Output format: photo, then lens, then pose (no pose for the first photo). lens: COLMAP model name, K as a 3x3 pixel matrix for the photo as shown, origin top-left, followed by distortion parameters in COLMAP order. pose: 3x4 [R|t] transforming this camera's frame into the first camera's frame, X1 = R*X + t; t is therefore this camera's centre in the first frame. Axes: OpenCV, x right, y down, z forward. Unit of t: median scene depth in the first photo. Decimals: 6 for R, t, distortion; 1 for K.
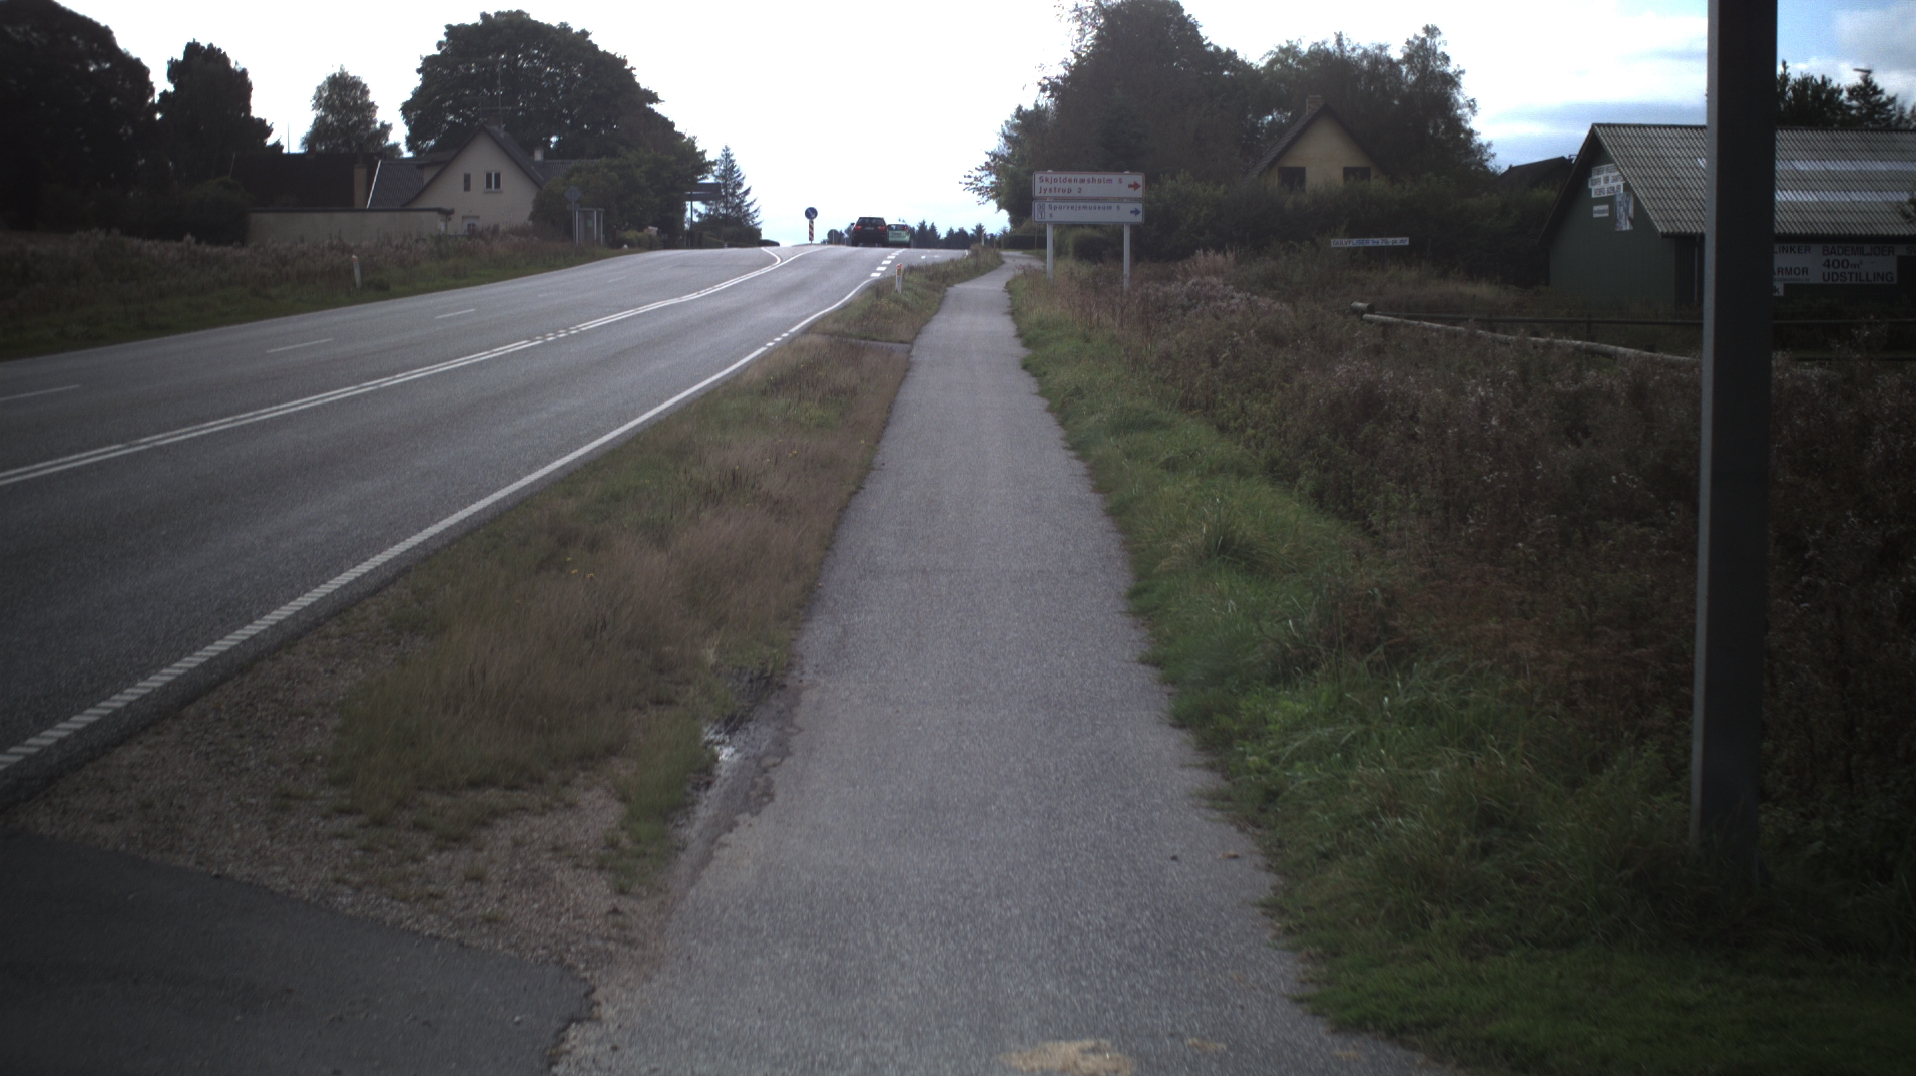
lens RADIAL K [[9984.3, 0, 948.8], [0, 9984.3, 532.8], [0, 0, 1]] dist [-1.790707, 0.000000]
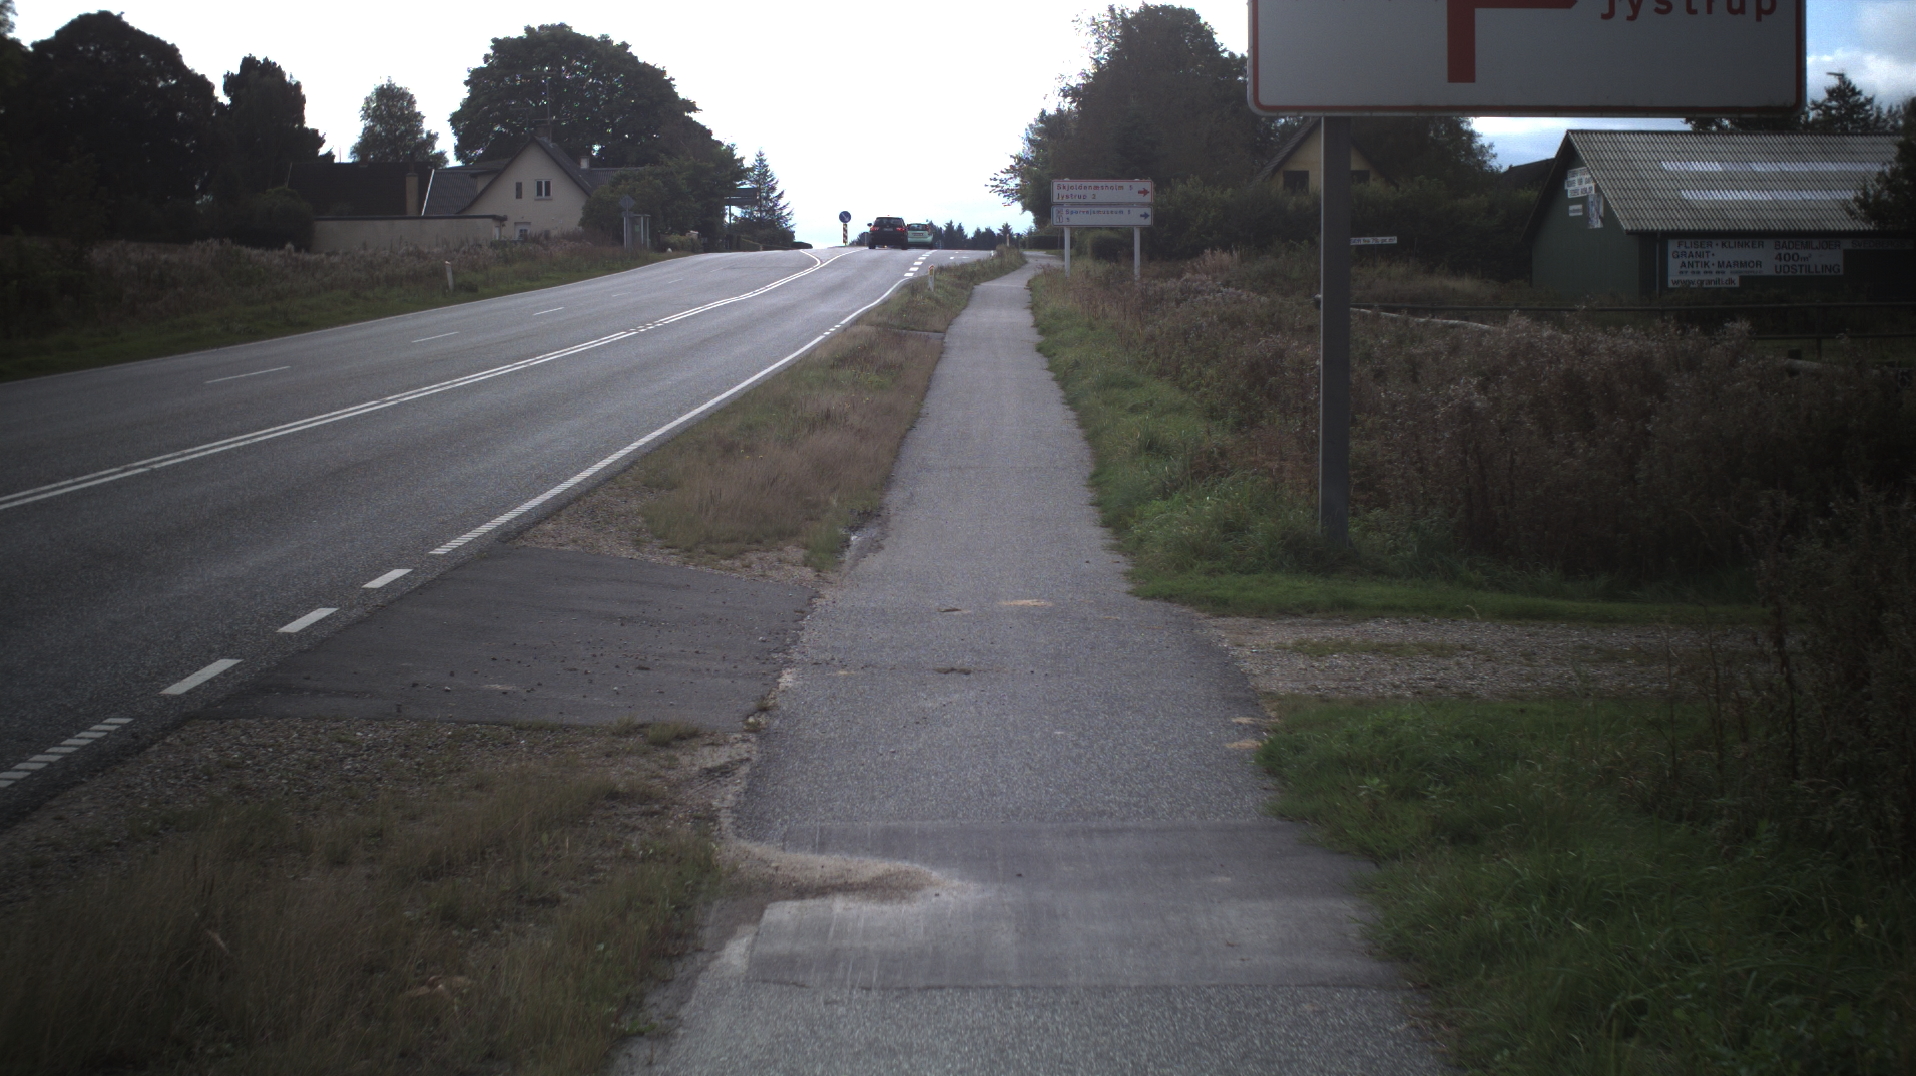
lens RADIAL K [[9984.3, 0, 967.1], [0, 9984.3, 536.6], [0, 0, 1]] dist [-1.790707, 0.000000]
pose [[0.999965, -0.008274, -0.001132, 0.000053], [0.008275, 0.999966, 0.000441, 0.002615], [0.001128, -0.000450, 0.999999, -0.101011]]
